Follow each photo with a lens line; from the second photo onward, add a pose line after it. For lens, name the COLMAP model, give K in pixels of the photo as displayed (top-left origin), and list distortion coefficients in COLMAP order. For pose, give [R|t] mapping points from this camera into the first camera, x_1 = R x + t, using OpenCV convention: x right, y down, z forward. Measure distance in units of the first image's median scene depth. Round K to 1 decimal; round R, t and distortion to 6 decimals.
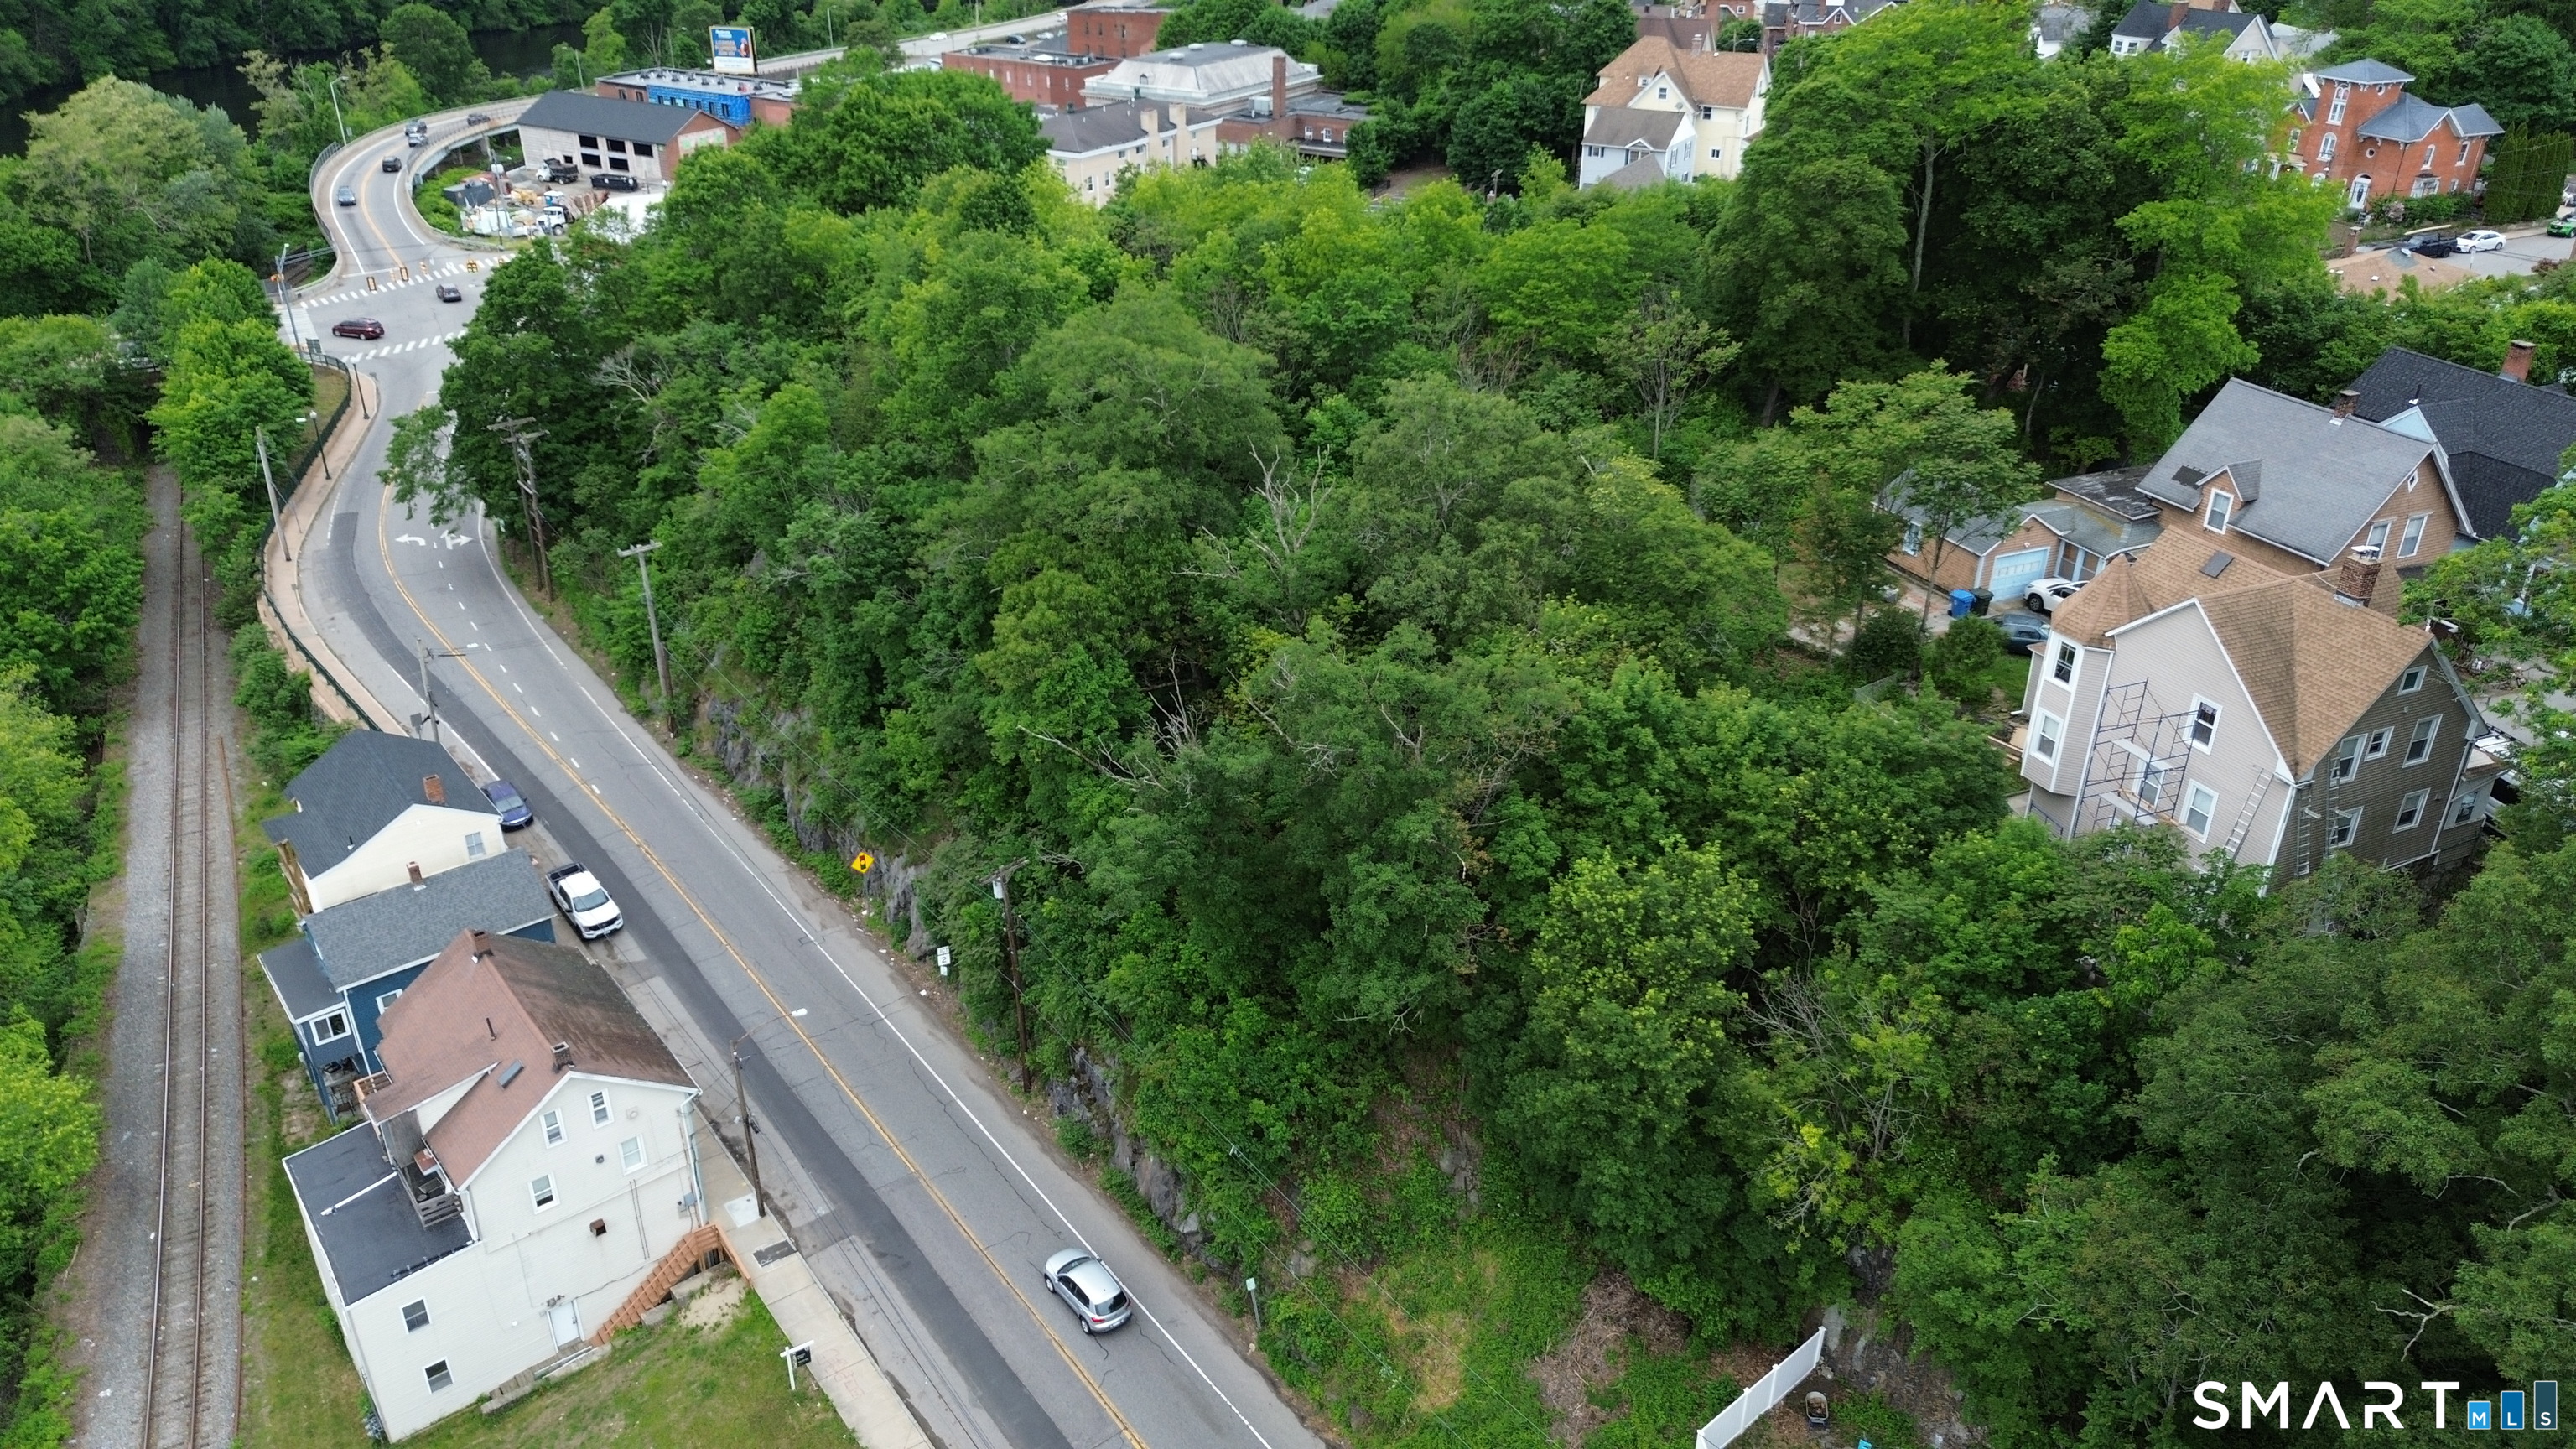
lens RADIAL K [[1823.7, 0, 1288.0], [0, 1823.7, 724.5], [0, 0, 1]] dist [0.055349, -0.039997]
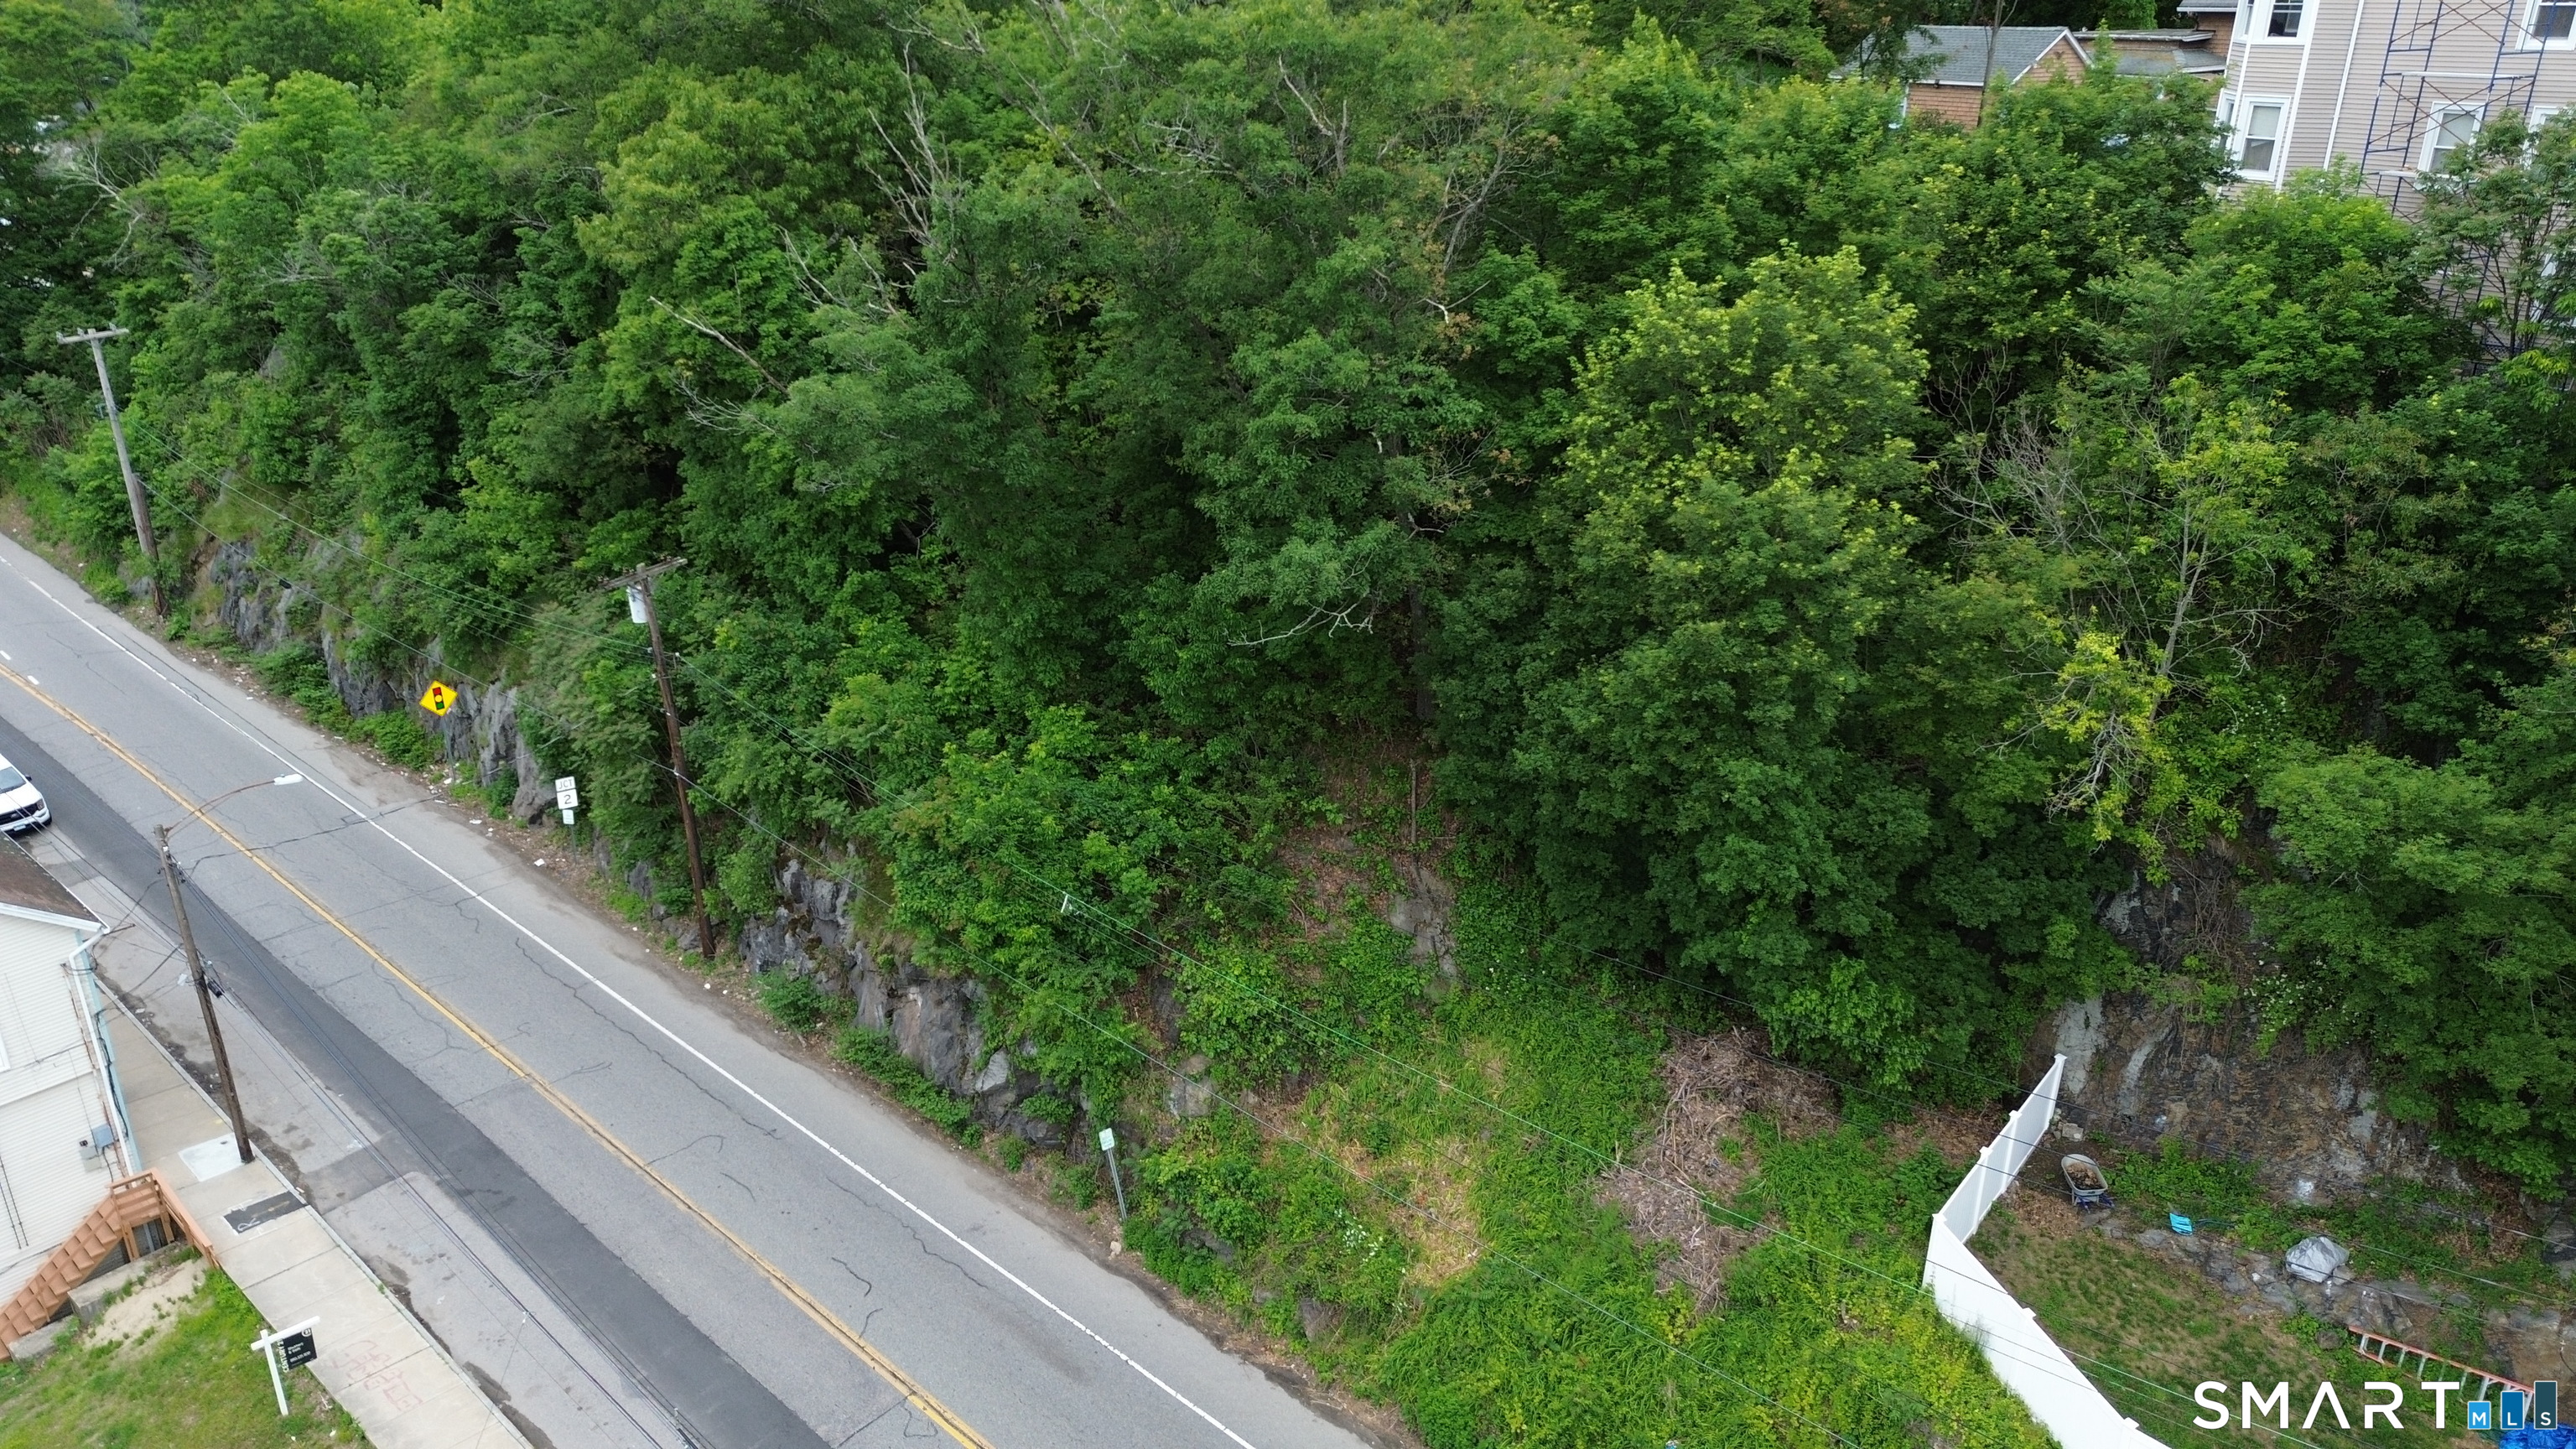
lens RADIAL K [[1821.9, 0, 1288.0], [0, 1821.9, 724.5], [0, 0, 1]] dist [0.062545, -0.049742]
pose [[0.983717, -0.067782, 0.166451, -0.047849], [0.081855, 0.993493, -0.079195, 0.202419], [-0.160000, 0.091531, 0.982864, 0.351954]]
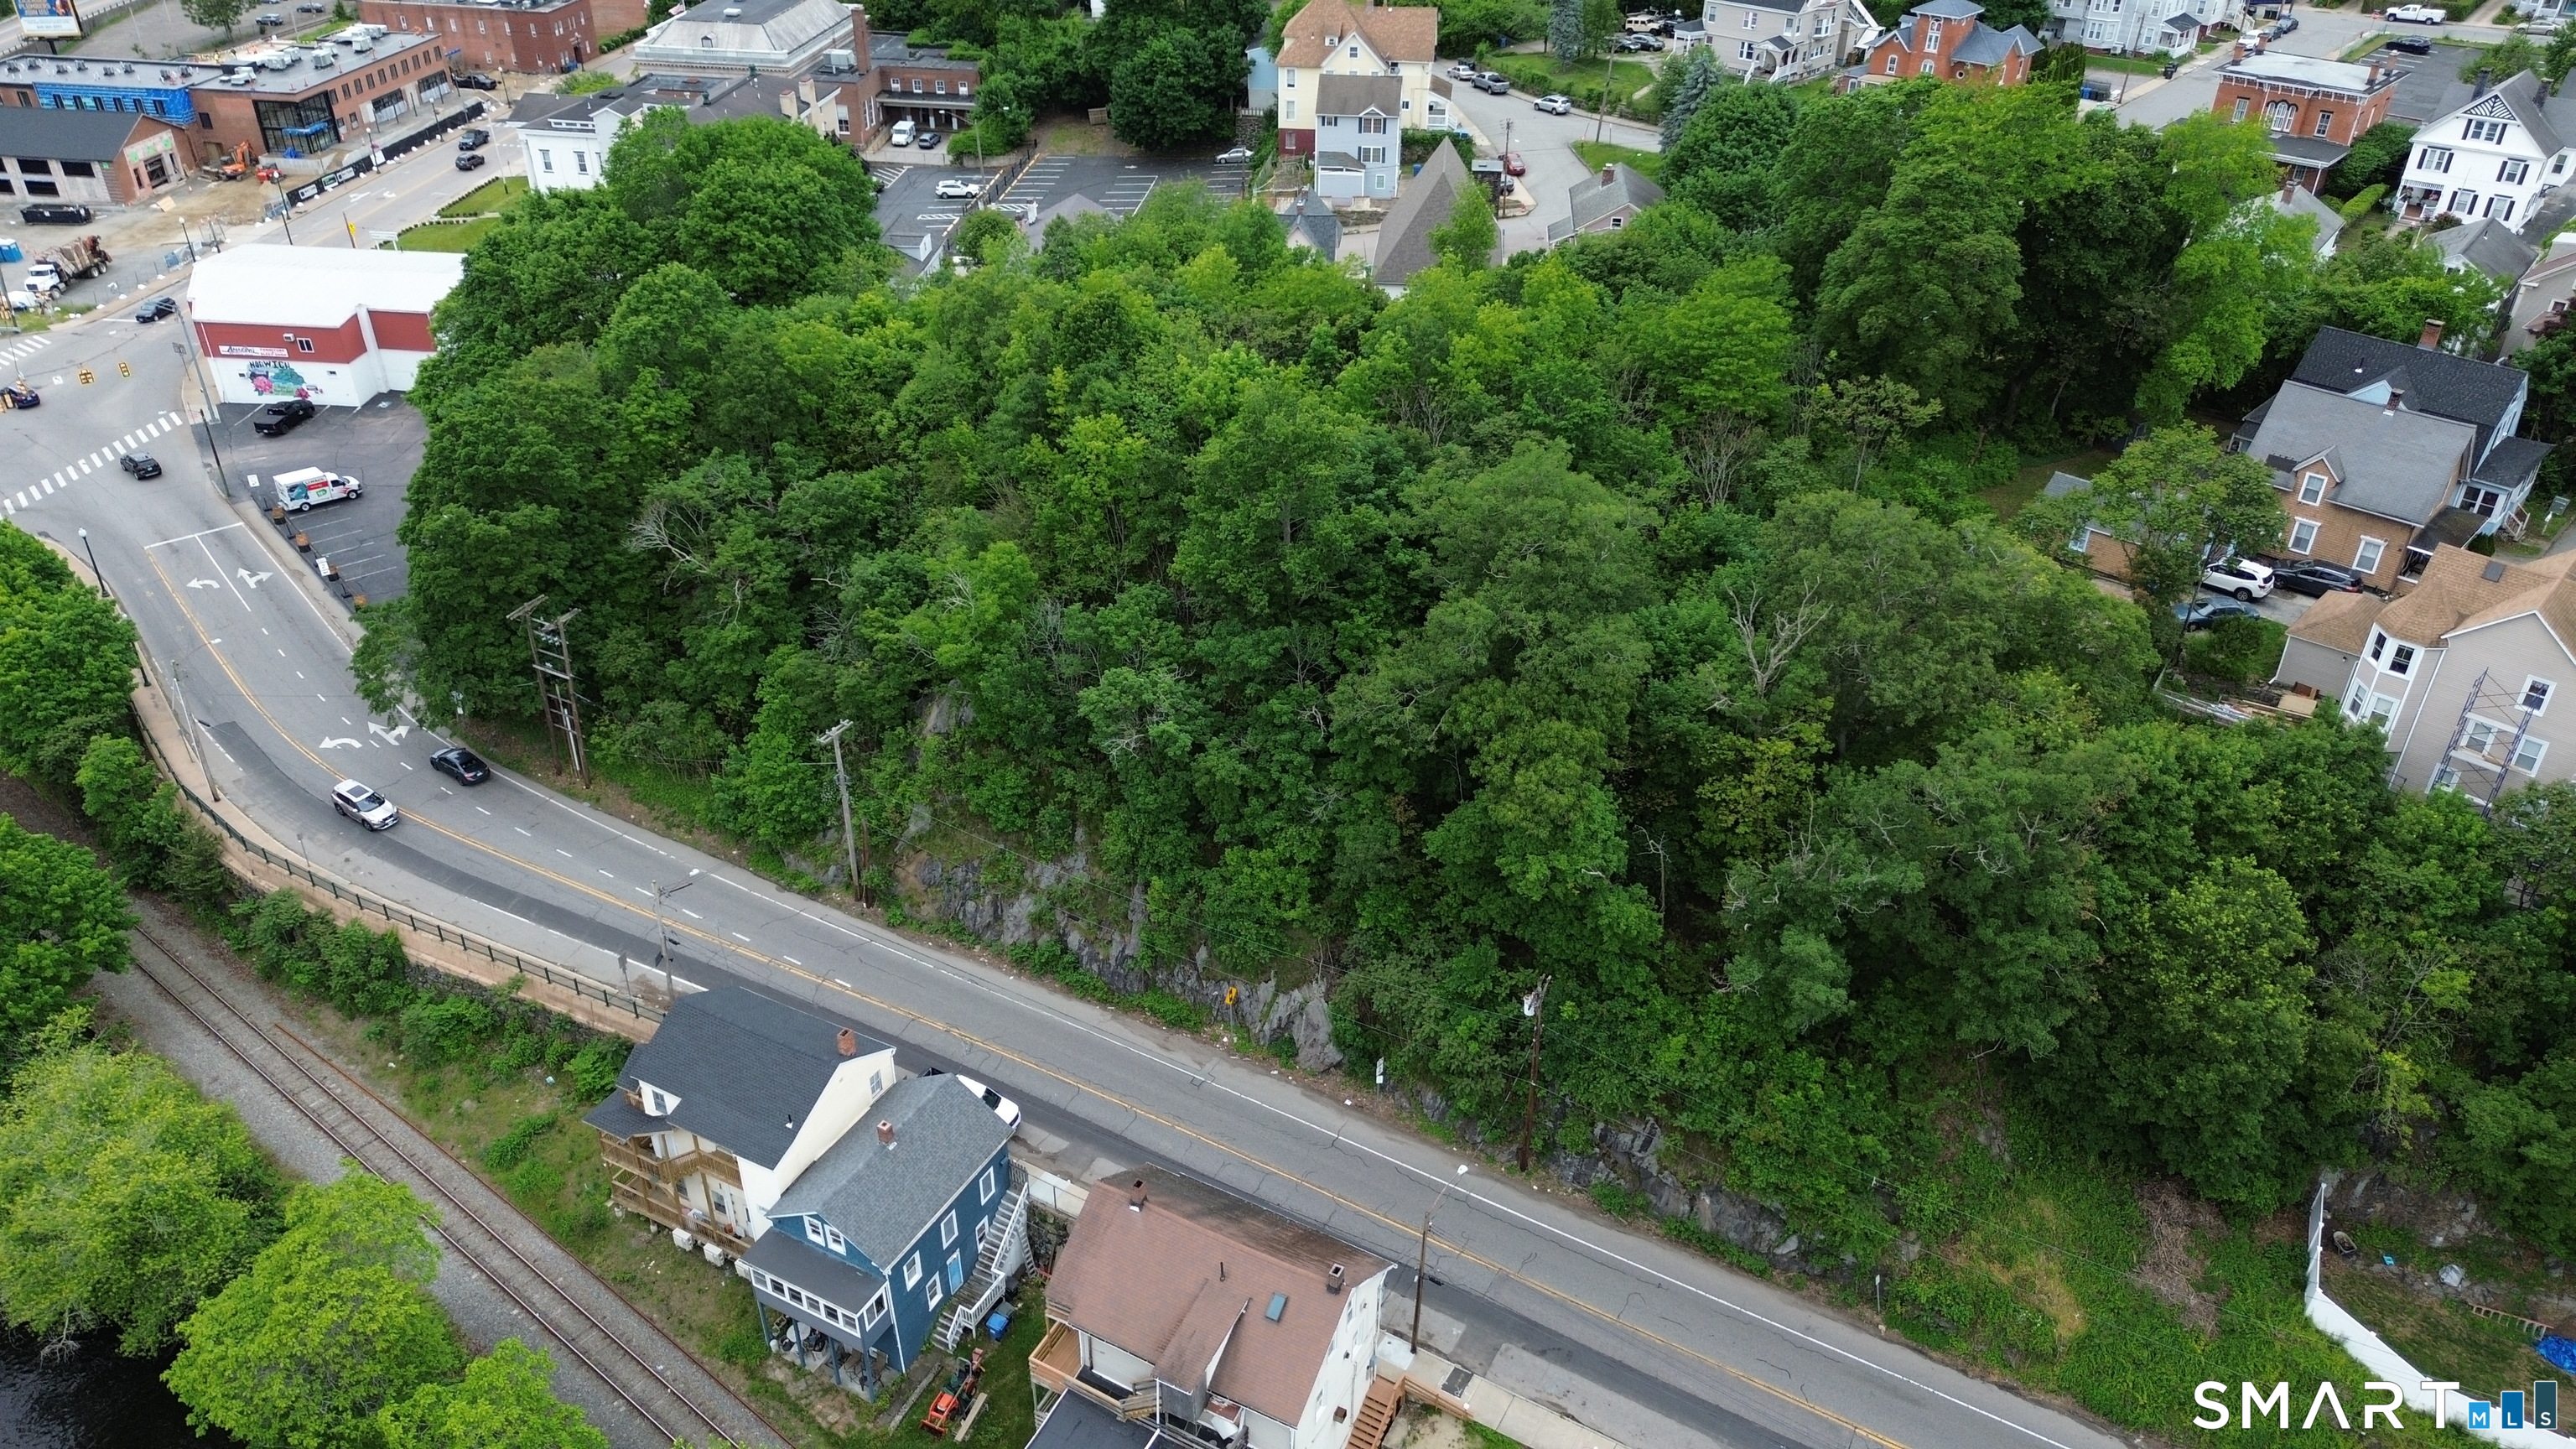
lens RADIAL K [[1821.9, 0, 1288.0], [0, 1821.9, 724.5], [0, 0, 1]] dist [0.062545, -0.049742]
pose [[0.916377, -0.210644, 0.340416, -0.646841], [0.179246, 0.976263, 0.121577, -0.243430], [-0.357945, -0.050392, 0.932382, 0.027350]]
